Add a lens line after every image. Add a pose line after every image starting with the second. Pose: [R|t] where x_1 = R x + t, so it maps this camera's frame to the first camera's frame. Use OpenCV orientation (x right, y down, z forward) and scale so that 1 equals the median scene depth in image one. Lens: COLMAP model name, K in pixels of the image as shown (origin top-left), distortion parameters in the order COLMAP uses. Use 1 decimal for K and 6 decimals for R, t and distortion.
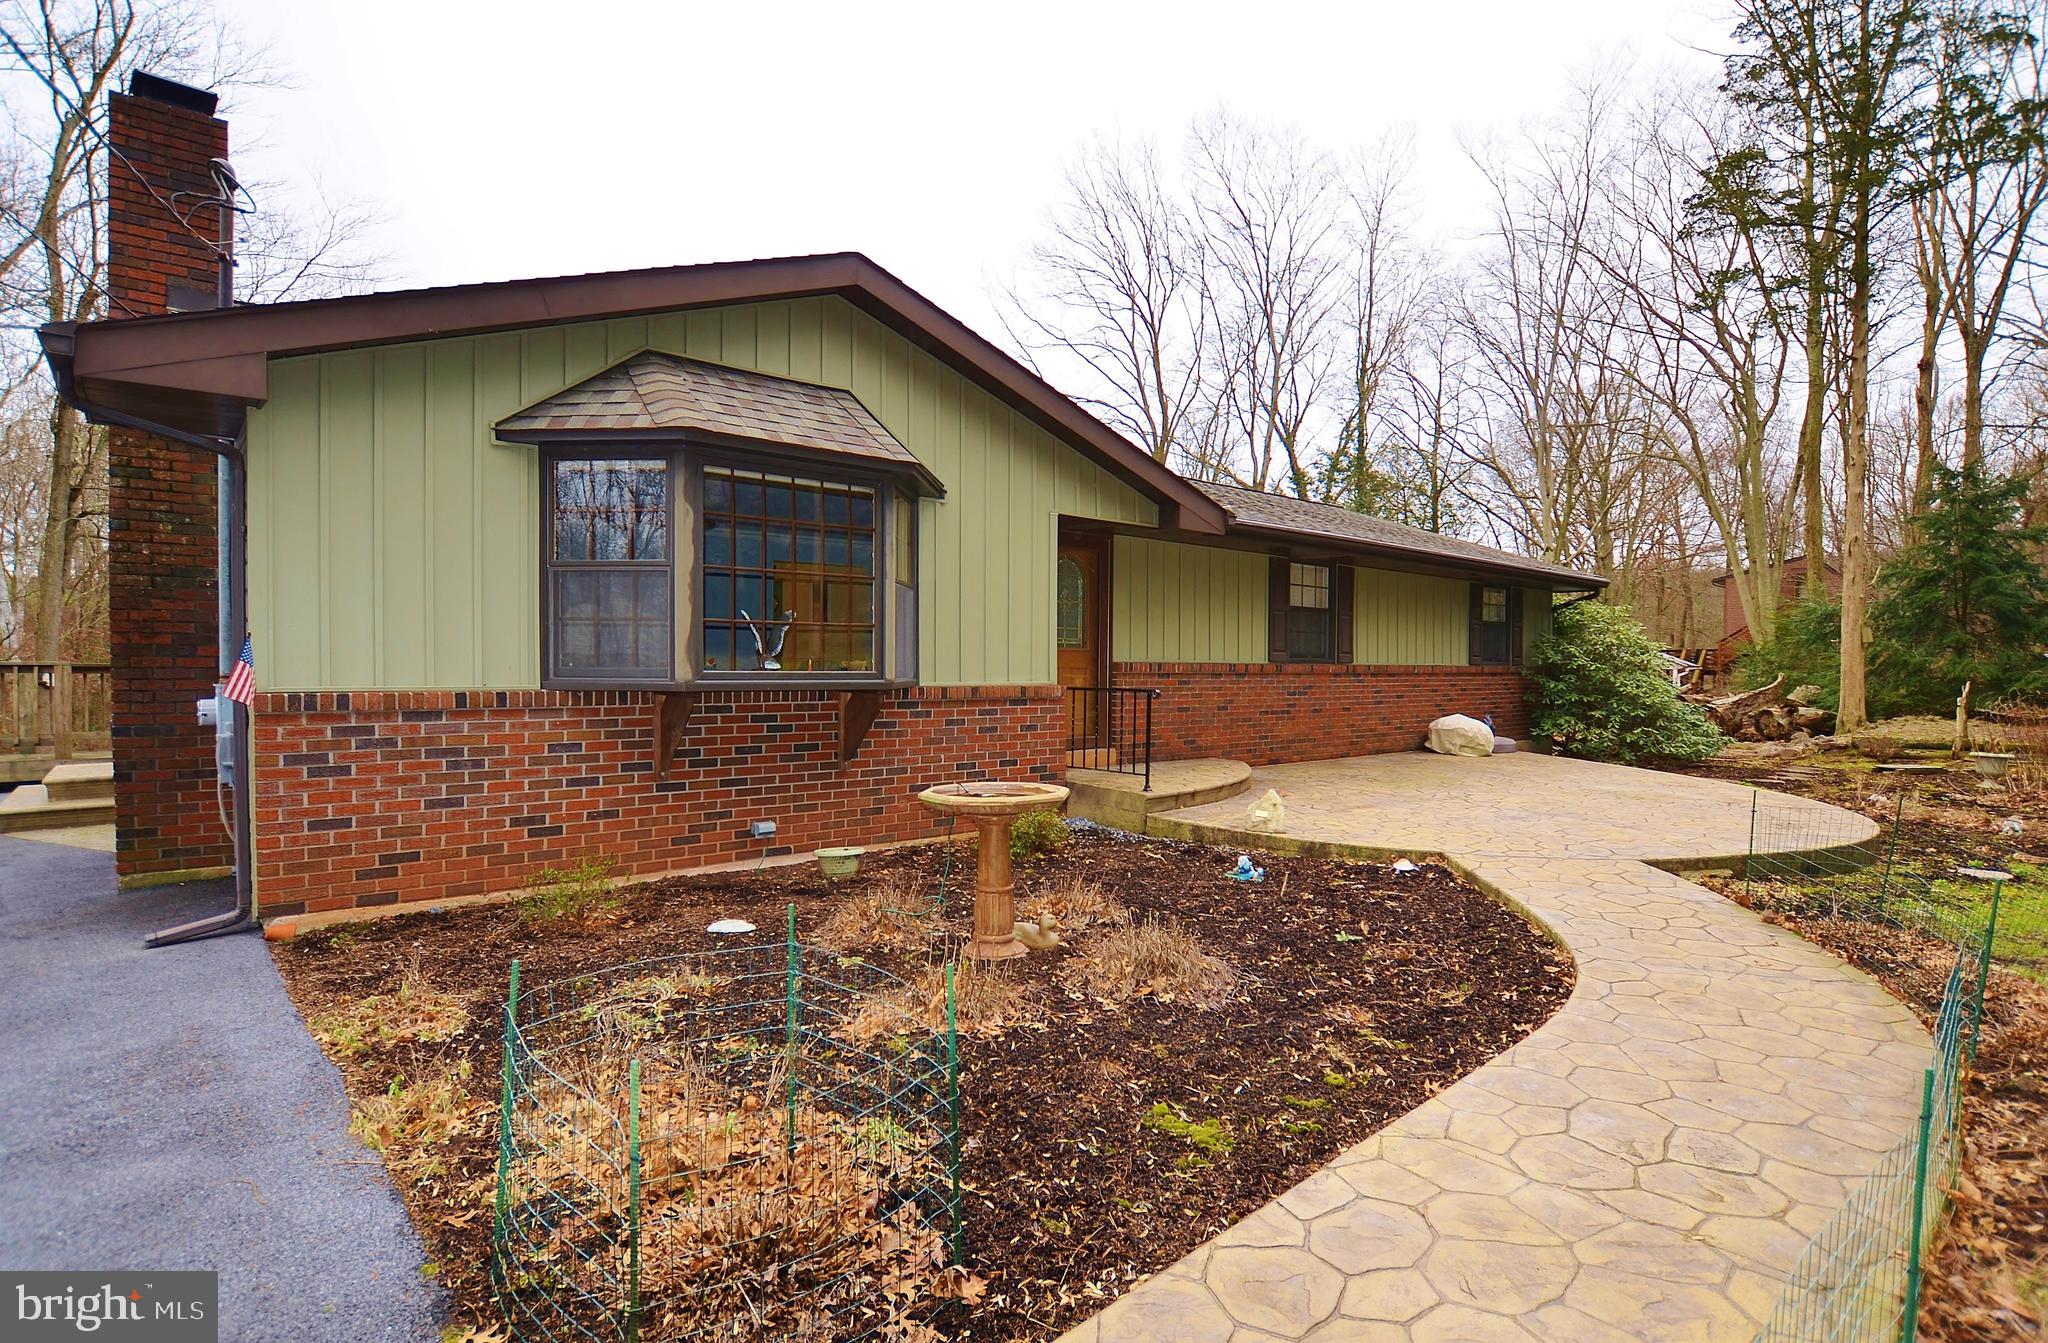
lens RADIAL K [[1032.9, 0, 1024.0], [0, 1032.9, 671.5], [0, 0, 1]] dist [-0.029451, 0.001183]
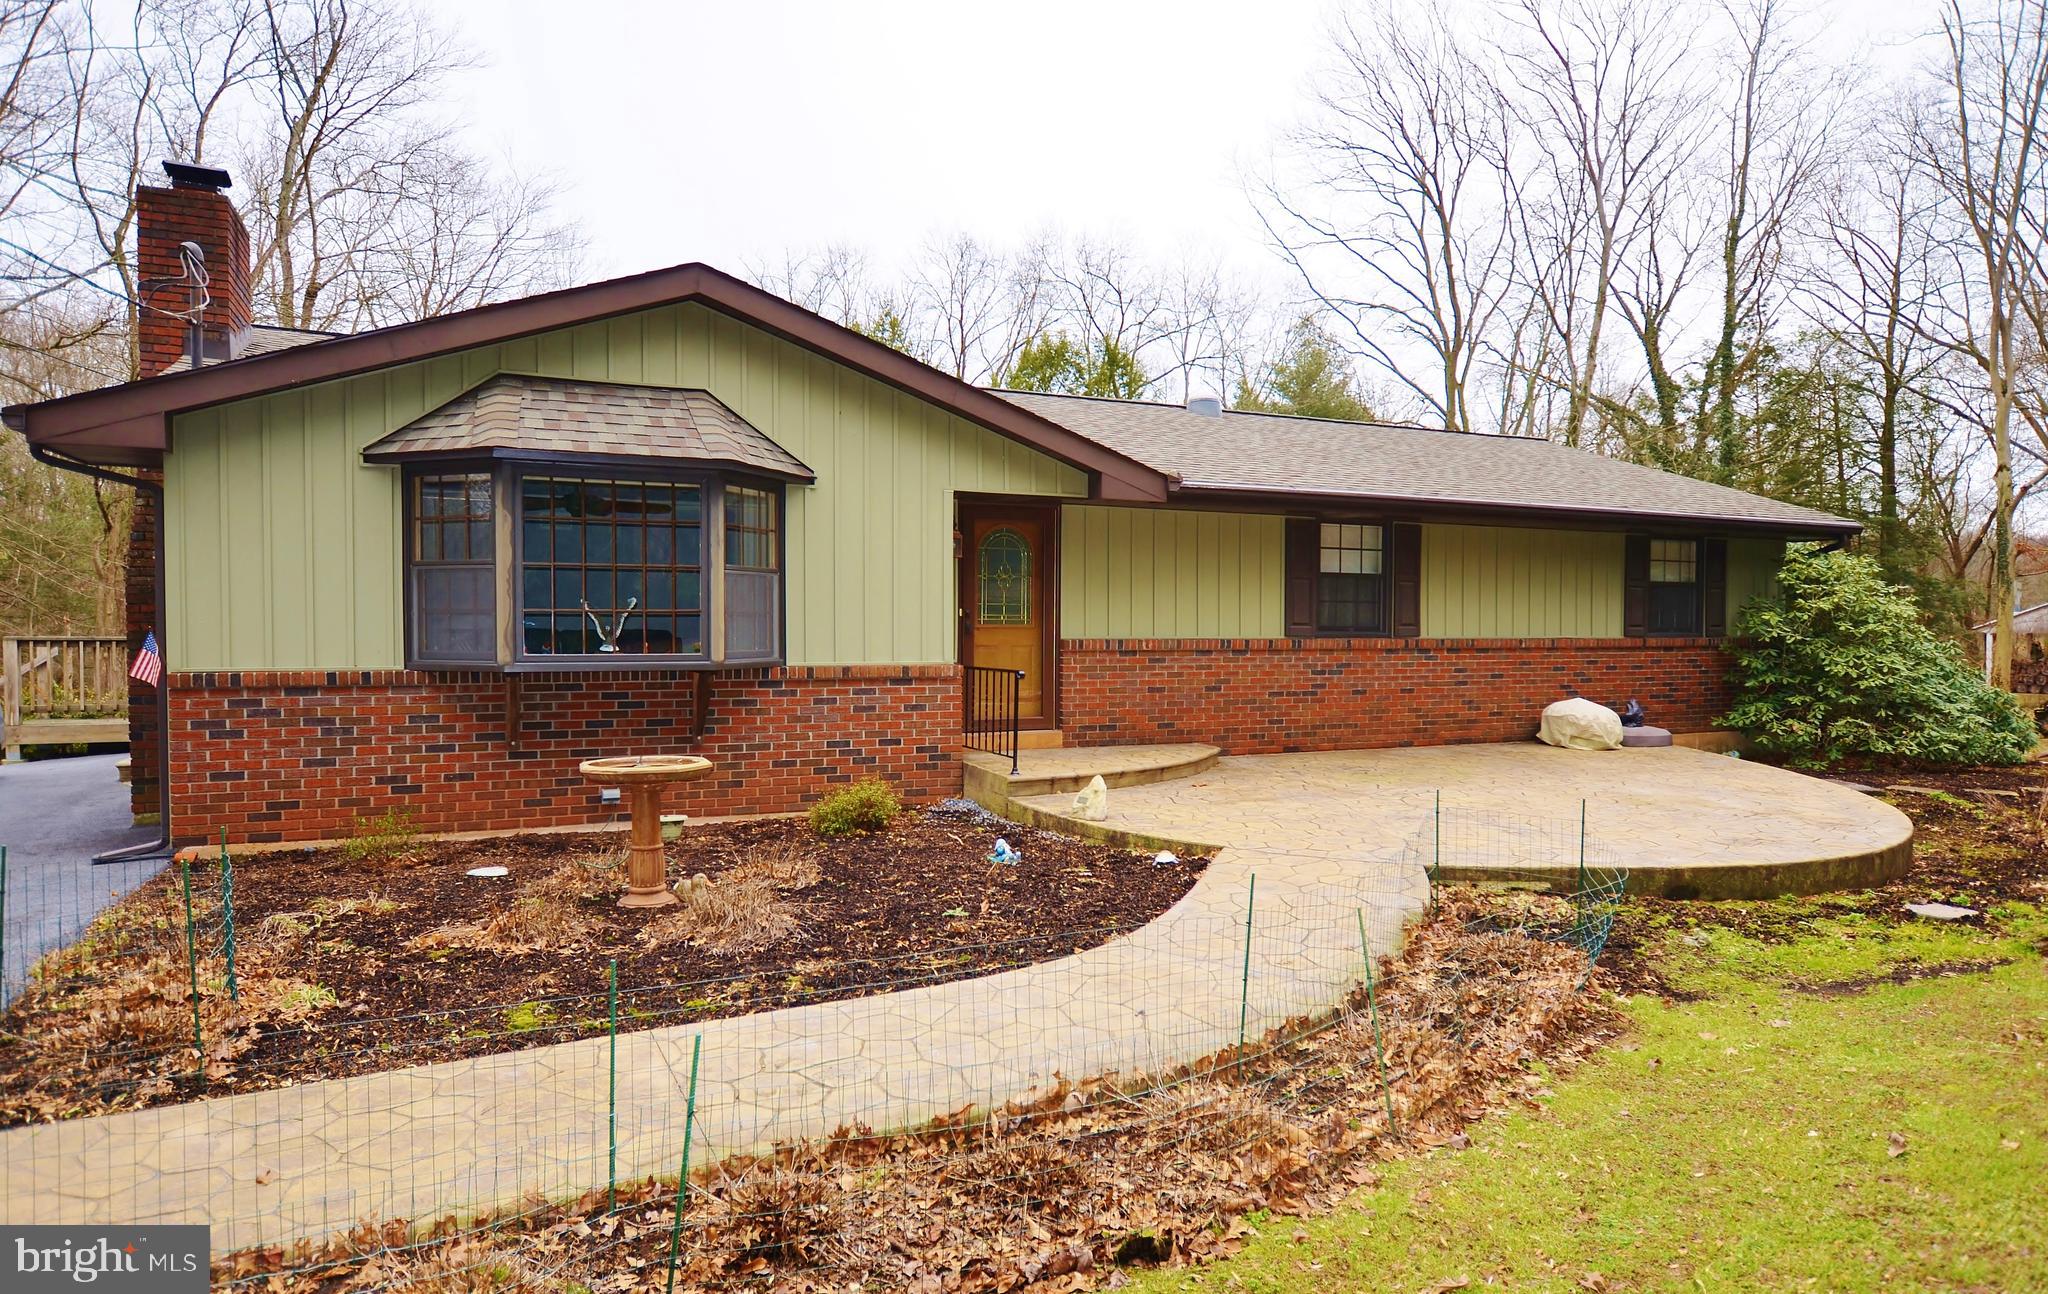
lens RADIAL K [[1239.8, 0, 1024.0], [0, 1239.8, 647.0], [0, 0, 1]] dist [-0.009600, -0.001229]
pose [[0.957485, 0.001458, -0.288479, 0.533294], [0.001554, 0.999947, 0.010212, -0.019118], [0.288479, -0.010226, 0.957432, -0.139965]]
